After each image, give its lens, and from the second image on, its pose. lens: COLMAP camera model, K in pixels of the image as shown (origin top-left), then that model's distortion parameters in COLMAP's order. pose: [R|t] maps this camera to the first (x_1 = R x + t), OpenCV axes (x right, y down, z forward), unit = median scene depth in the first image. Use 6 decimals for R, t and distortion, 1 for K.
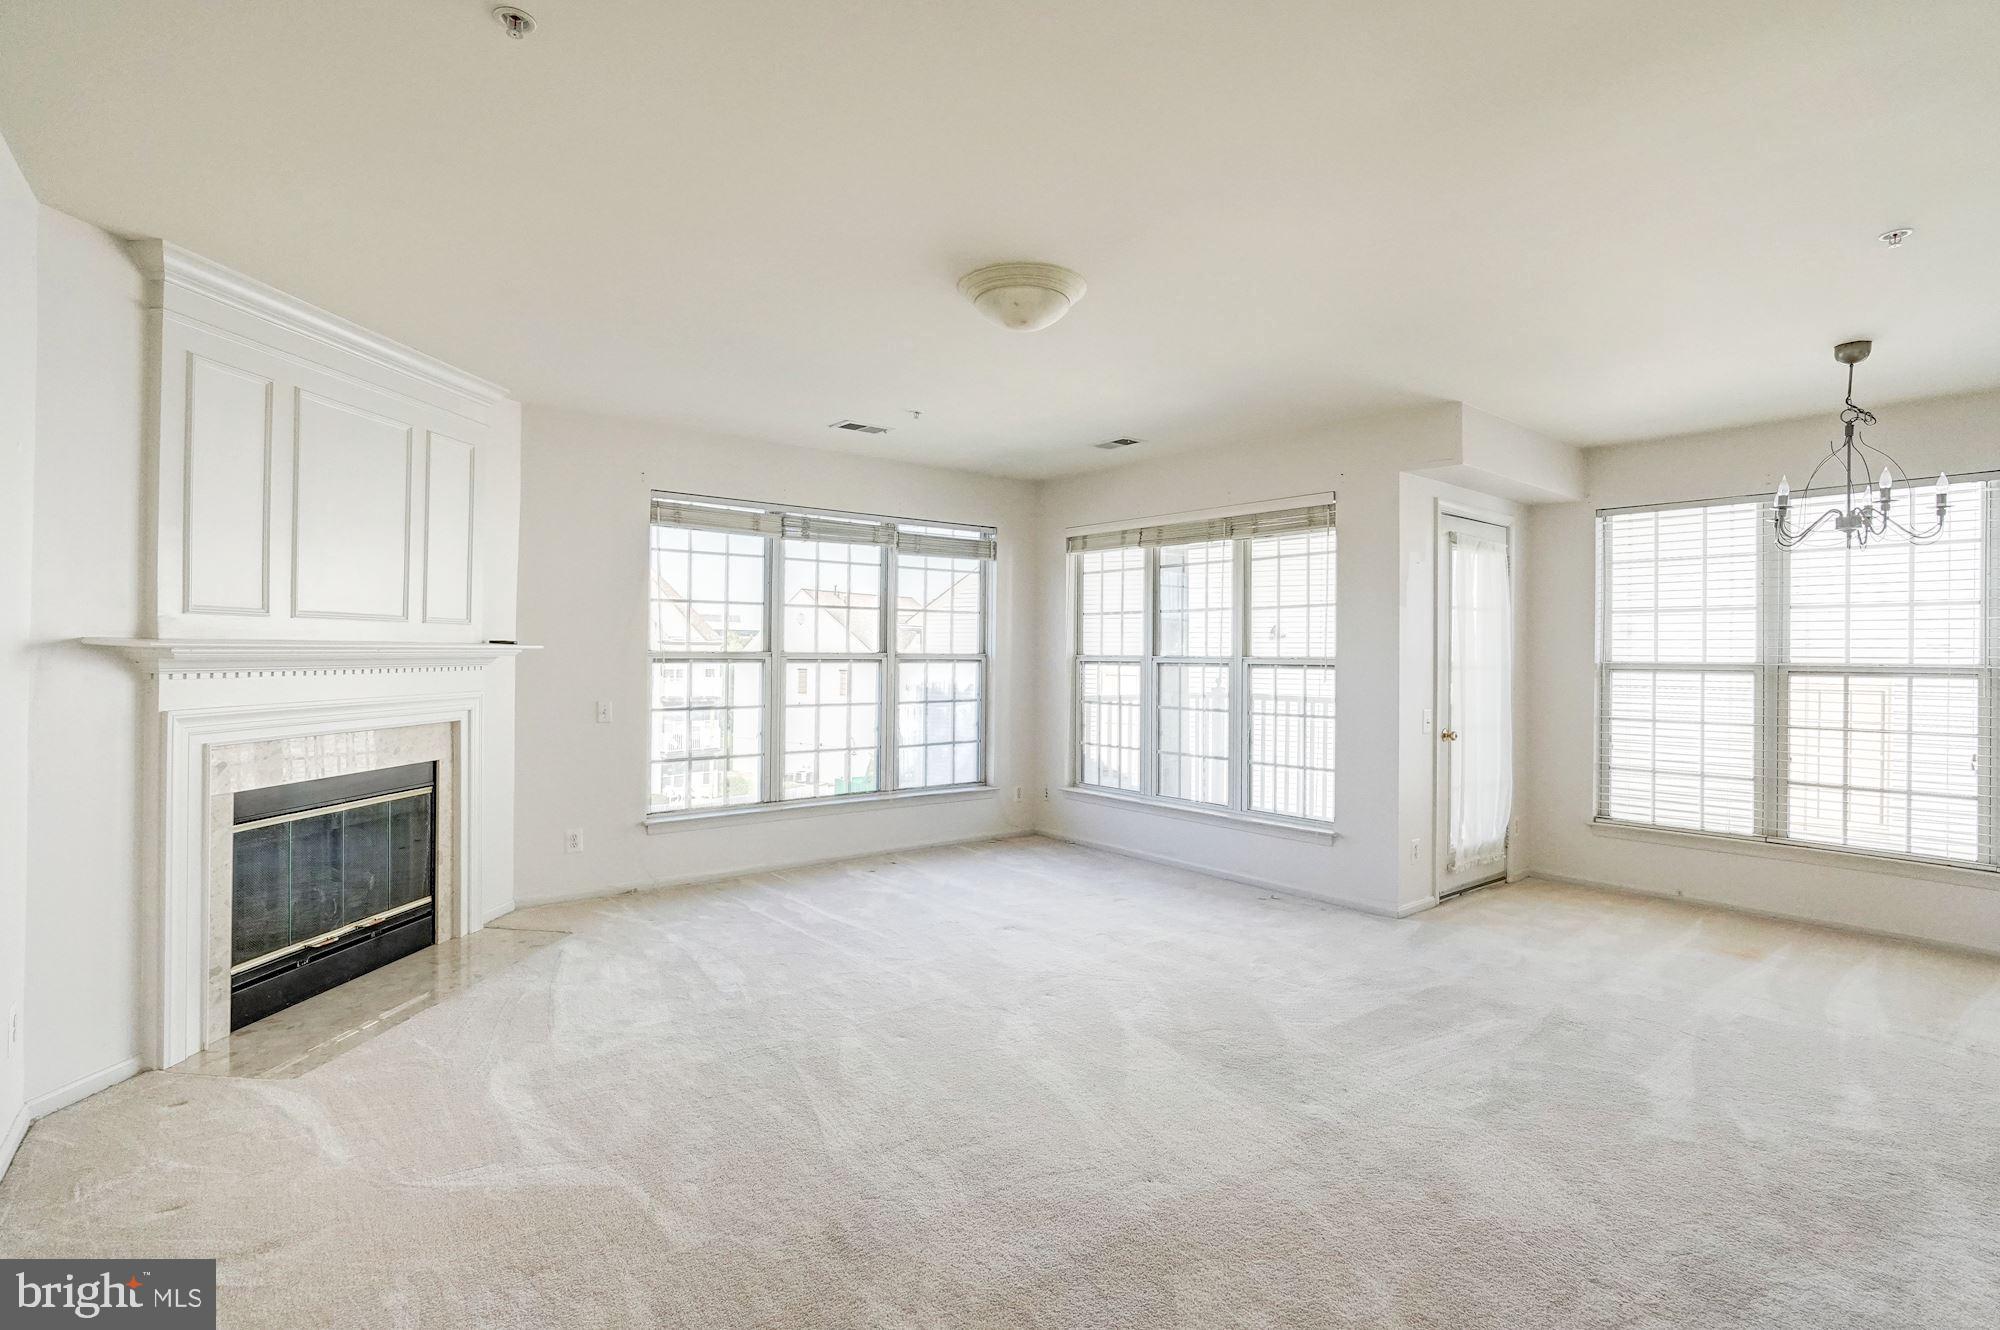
lens RADIAL K [[936.6, 0, 990.5], [0, 936.6, 652.1], [0, 0, 1]] dist [-0.019070, 0.000271]
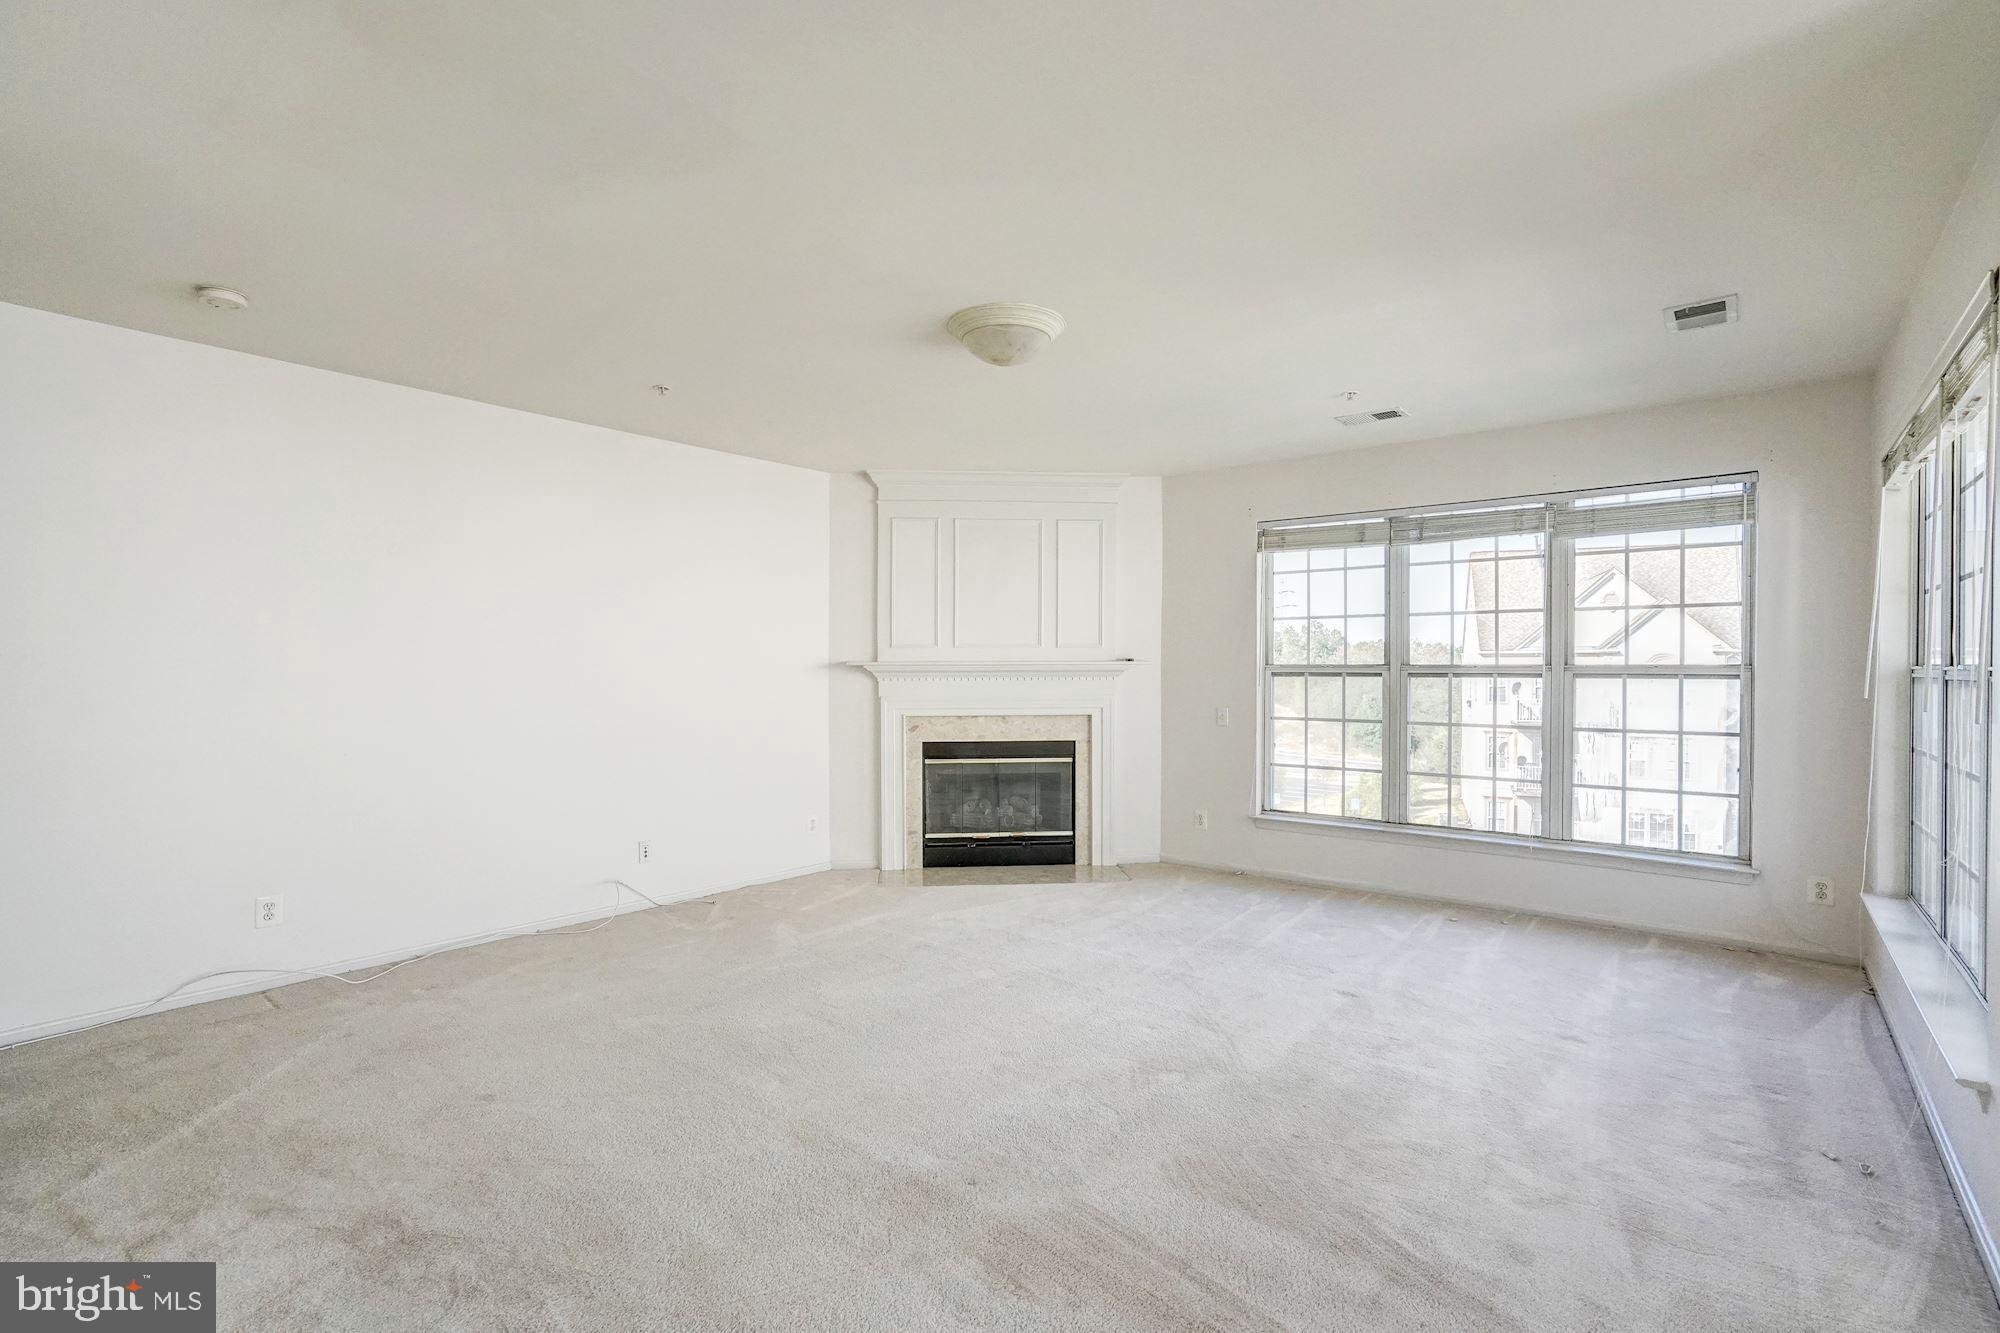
lens RADIAL K [[910.4, 0, 1001.0], [0, 910.4, 679.4], [0, 0, 1]] dist [-0.047395, 0.023038]
pose [[0.222174, 0.006487, -0.974986, 0.777032], [0.003431, 0.999966, 0.007435, 0.007921], [0.975001, -0.004997, 0.222144, 0.556416]]
